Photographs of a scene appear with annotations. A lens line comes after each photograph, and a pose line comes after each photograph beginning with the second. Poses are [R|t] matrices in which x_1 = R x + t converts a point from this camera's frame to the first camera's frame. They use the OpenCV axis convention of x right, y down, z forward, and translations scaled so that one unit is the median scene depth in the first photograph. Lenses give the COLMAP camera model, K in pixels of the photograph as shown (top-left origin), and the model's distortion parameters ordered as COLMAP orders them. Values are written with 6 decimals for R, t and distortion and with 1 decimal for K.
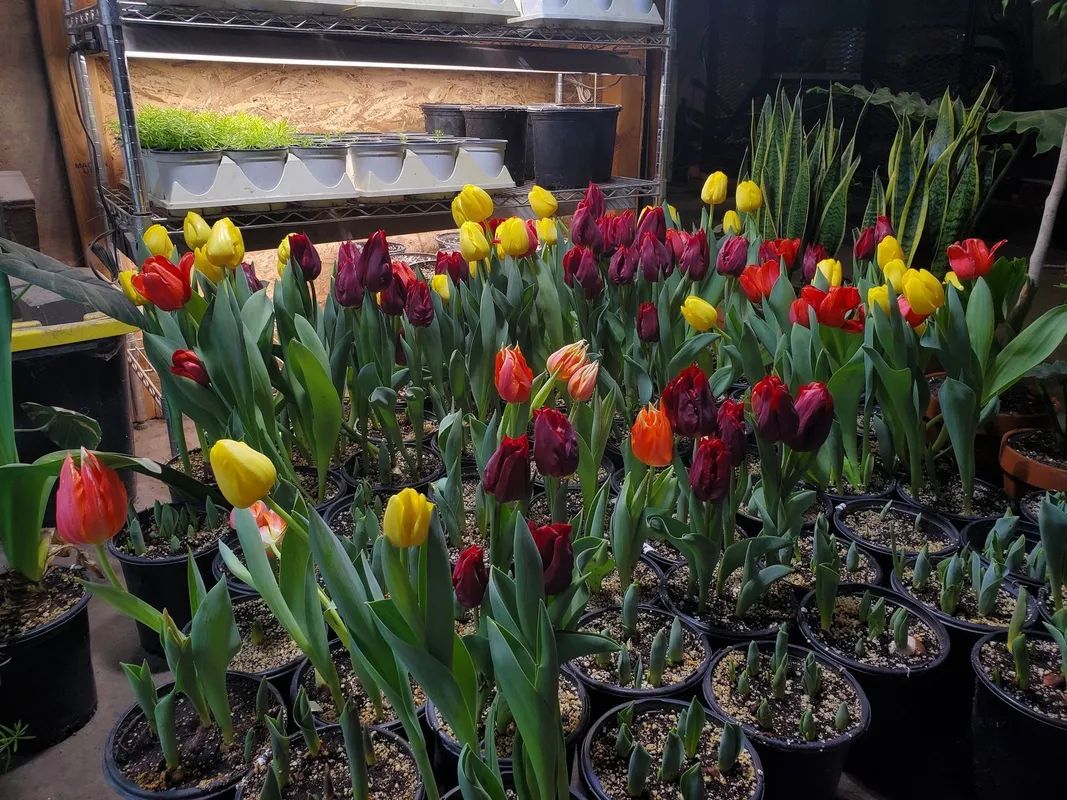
lens RADIAL K [[807.1, 0, 532.8], [0, 807.1, 402.0], [0, 0, 1]] dist [-0.012087, -0.004071]
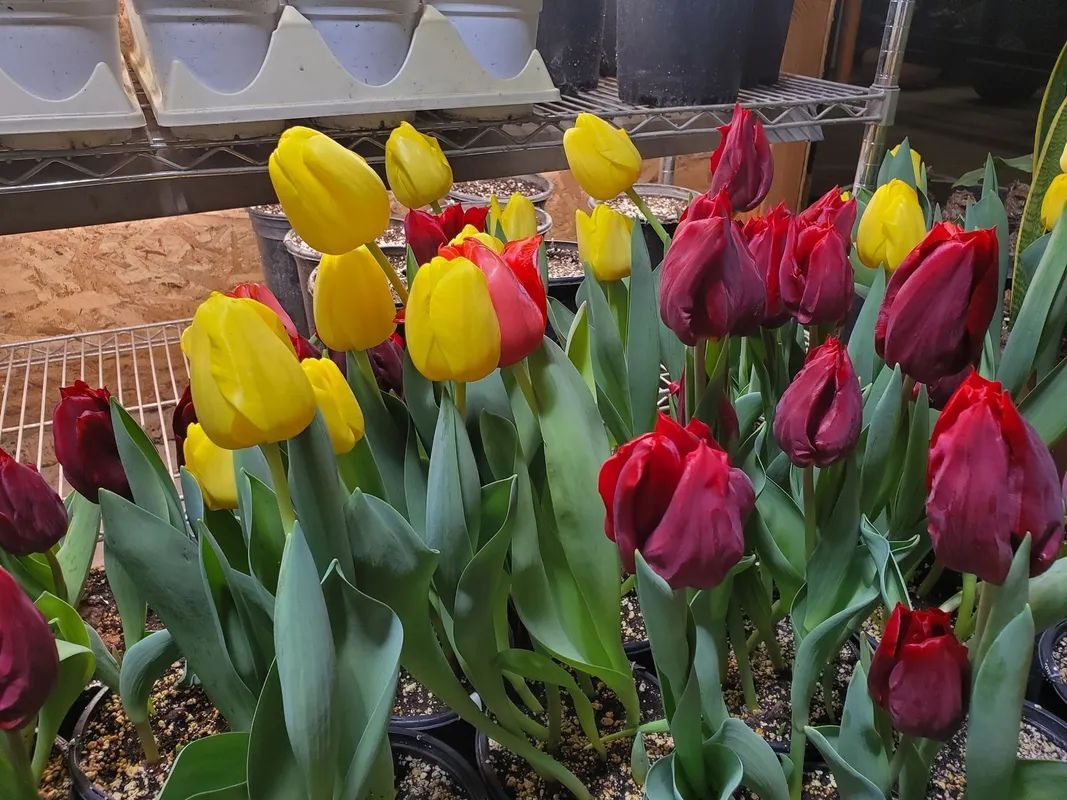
lens RADIAL K [[807.1, 0, 533.5], [0, 807.1, 397.5], [0, 0, 1]] dist [-0.012087, -0.004071]
pose [[0.987930, 0.075642, -0.135177, 0.037921], [-0.057459, 0.989356, 0.133693, -0.178738], [0.143851, -0.124312, 0.981760, 0.594918]]
